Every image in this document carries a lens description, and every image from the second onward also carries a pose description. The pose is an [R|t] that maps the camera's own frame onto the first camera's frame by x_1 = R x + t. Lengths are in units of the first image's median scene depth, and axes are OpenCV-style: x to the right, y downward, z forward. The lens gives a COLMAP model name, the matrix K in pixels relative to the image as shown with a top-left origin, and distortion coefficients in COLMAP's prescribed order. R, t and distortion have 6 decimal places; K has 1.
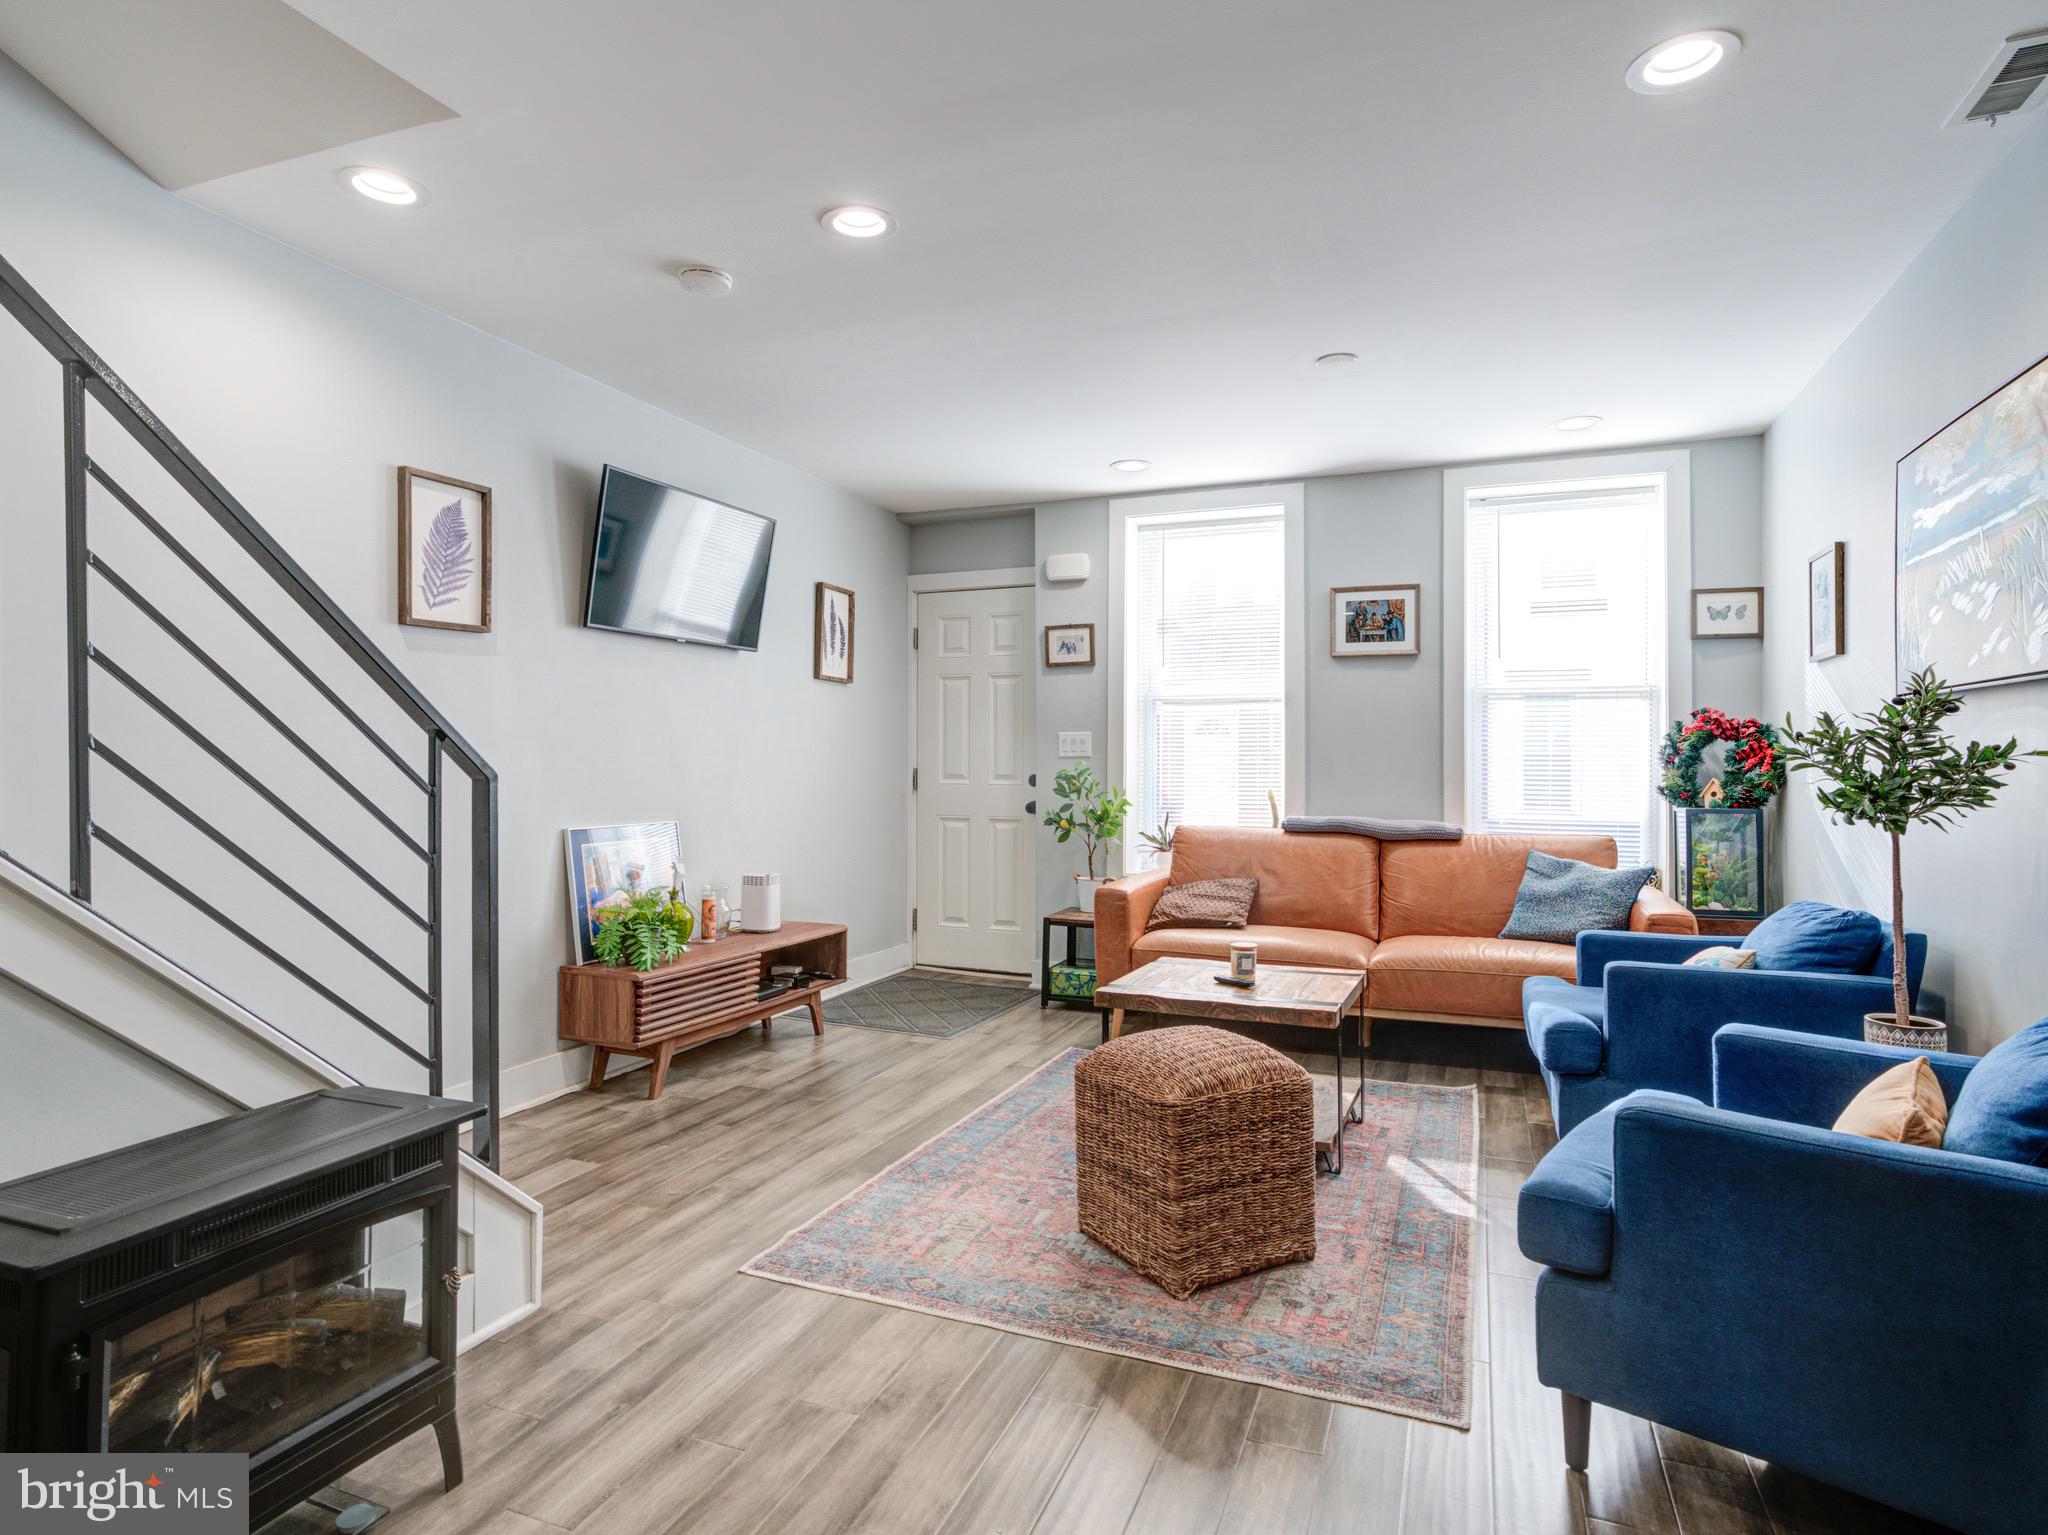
lens RADIAL K [[1073.7, 0, 1111.1], [0, 1073.7, 750.9], [0, 0, 1]] dist [-0.023313, 0.030050]
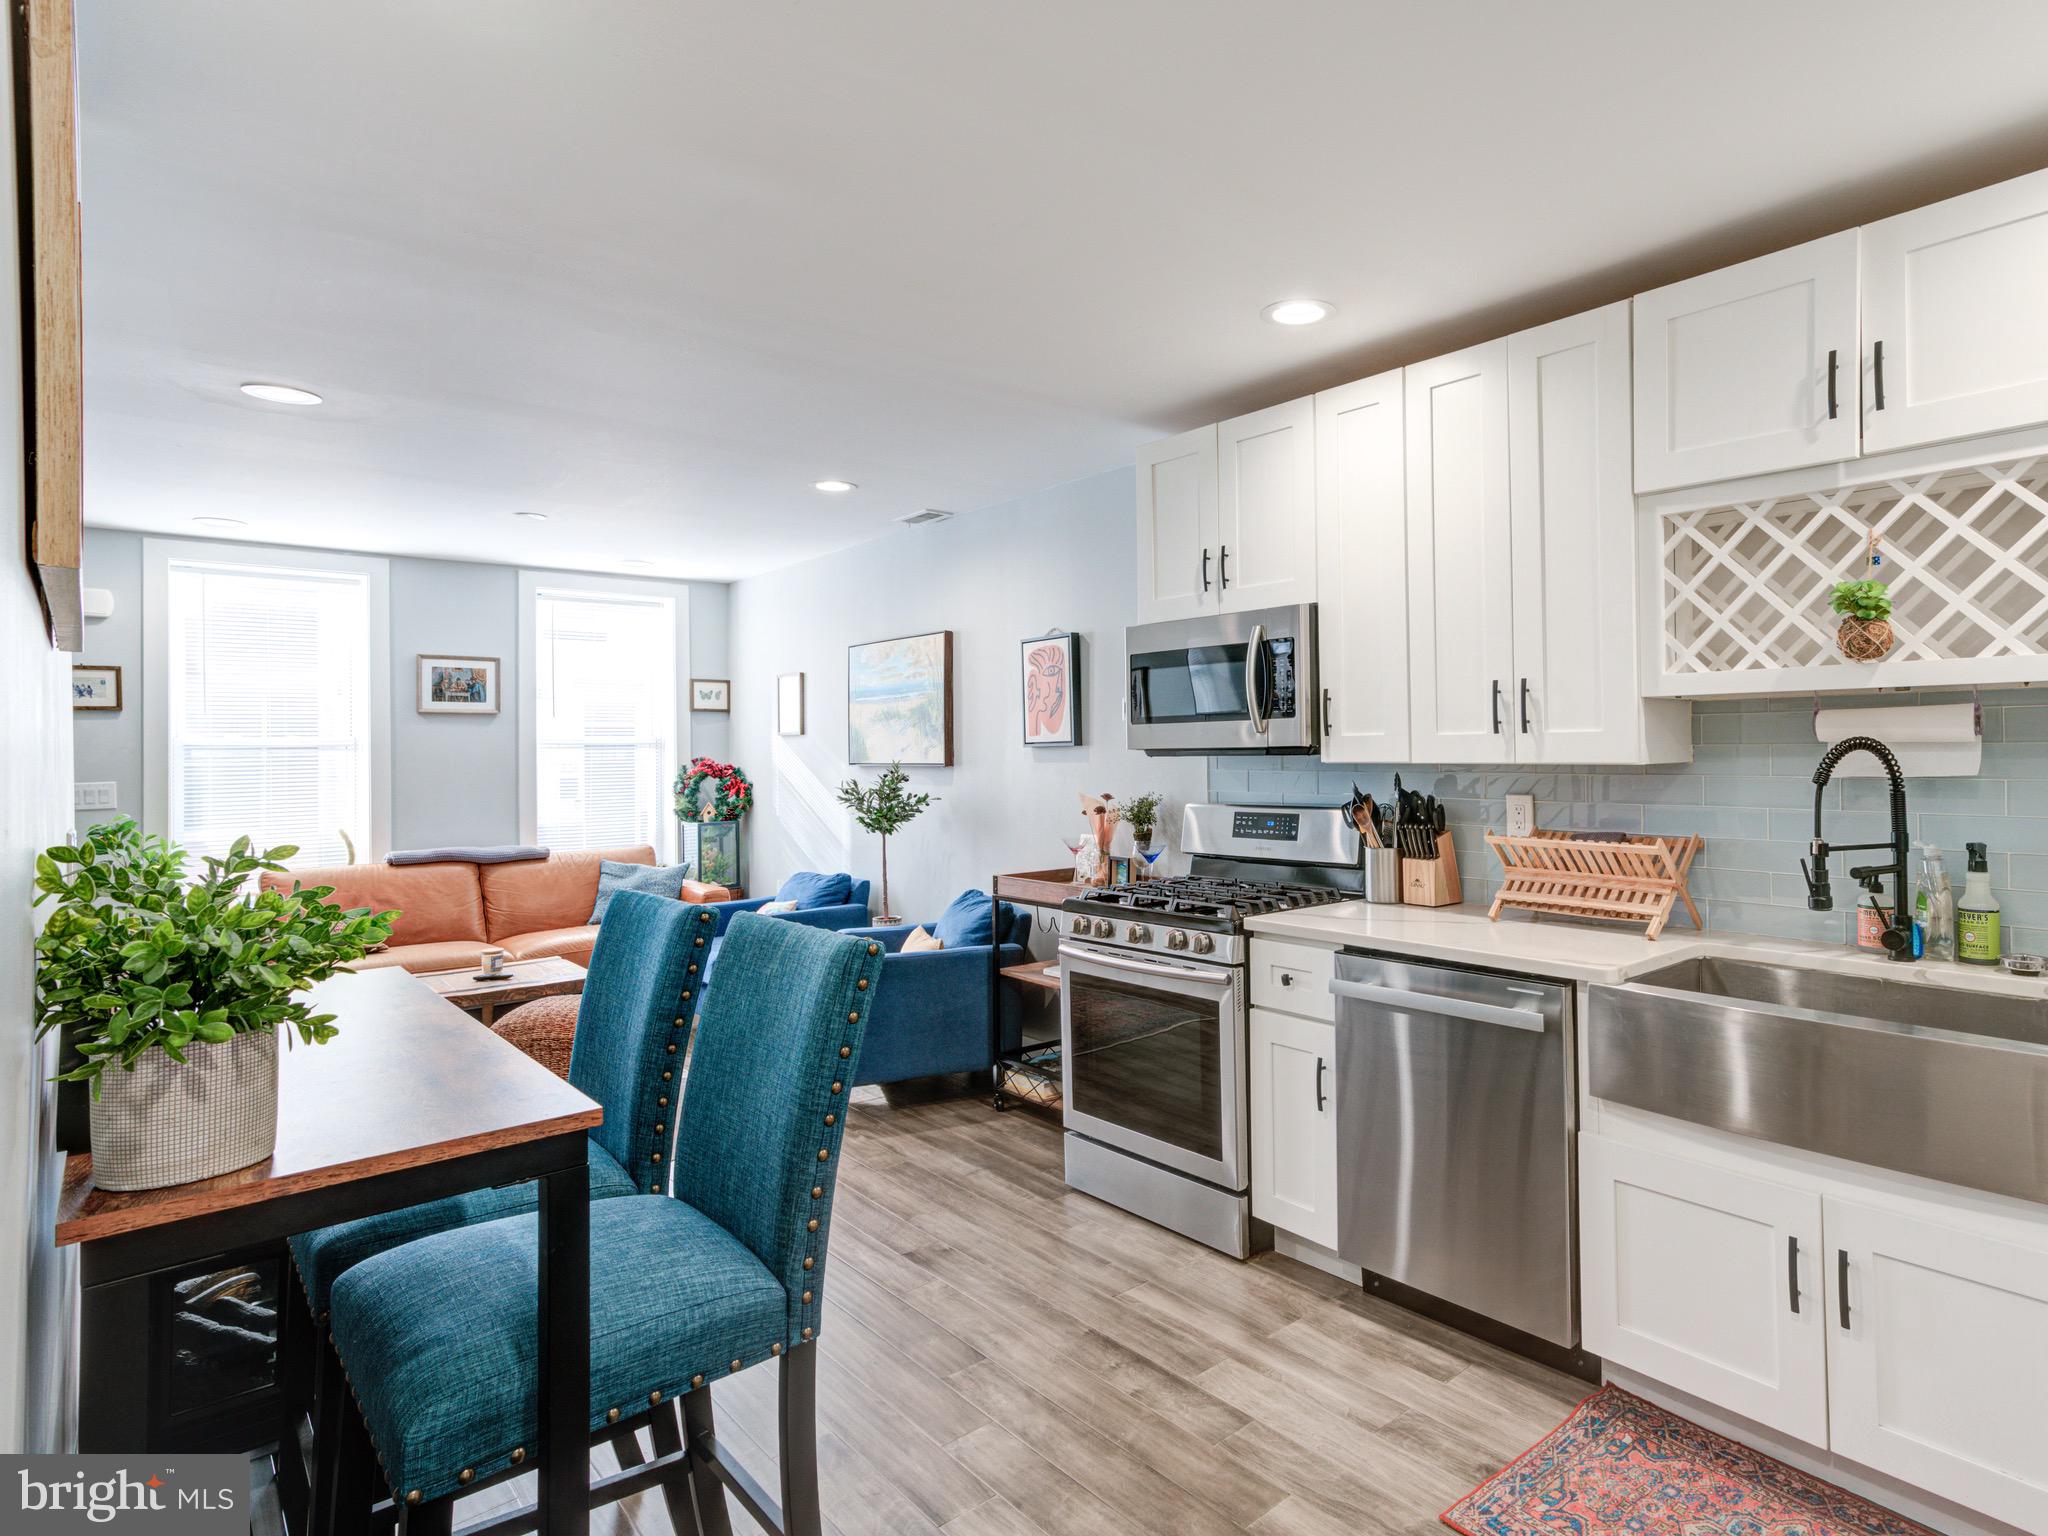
lens RADIAL K [[1073.7, 0, 1111.1], [0, 1073.7, 751.4], [0, 0, 1]] dist [-0.023313, 0.030050]
pose [[0.464750, -0.009462, 0.885391, -0.519957], [0.002663, 0.999953, 0.009288, -0.058974], [-0.885438, -0.001959, 0.464754, -0.233838]]
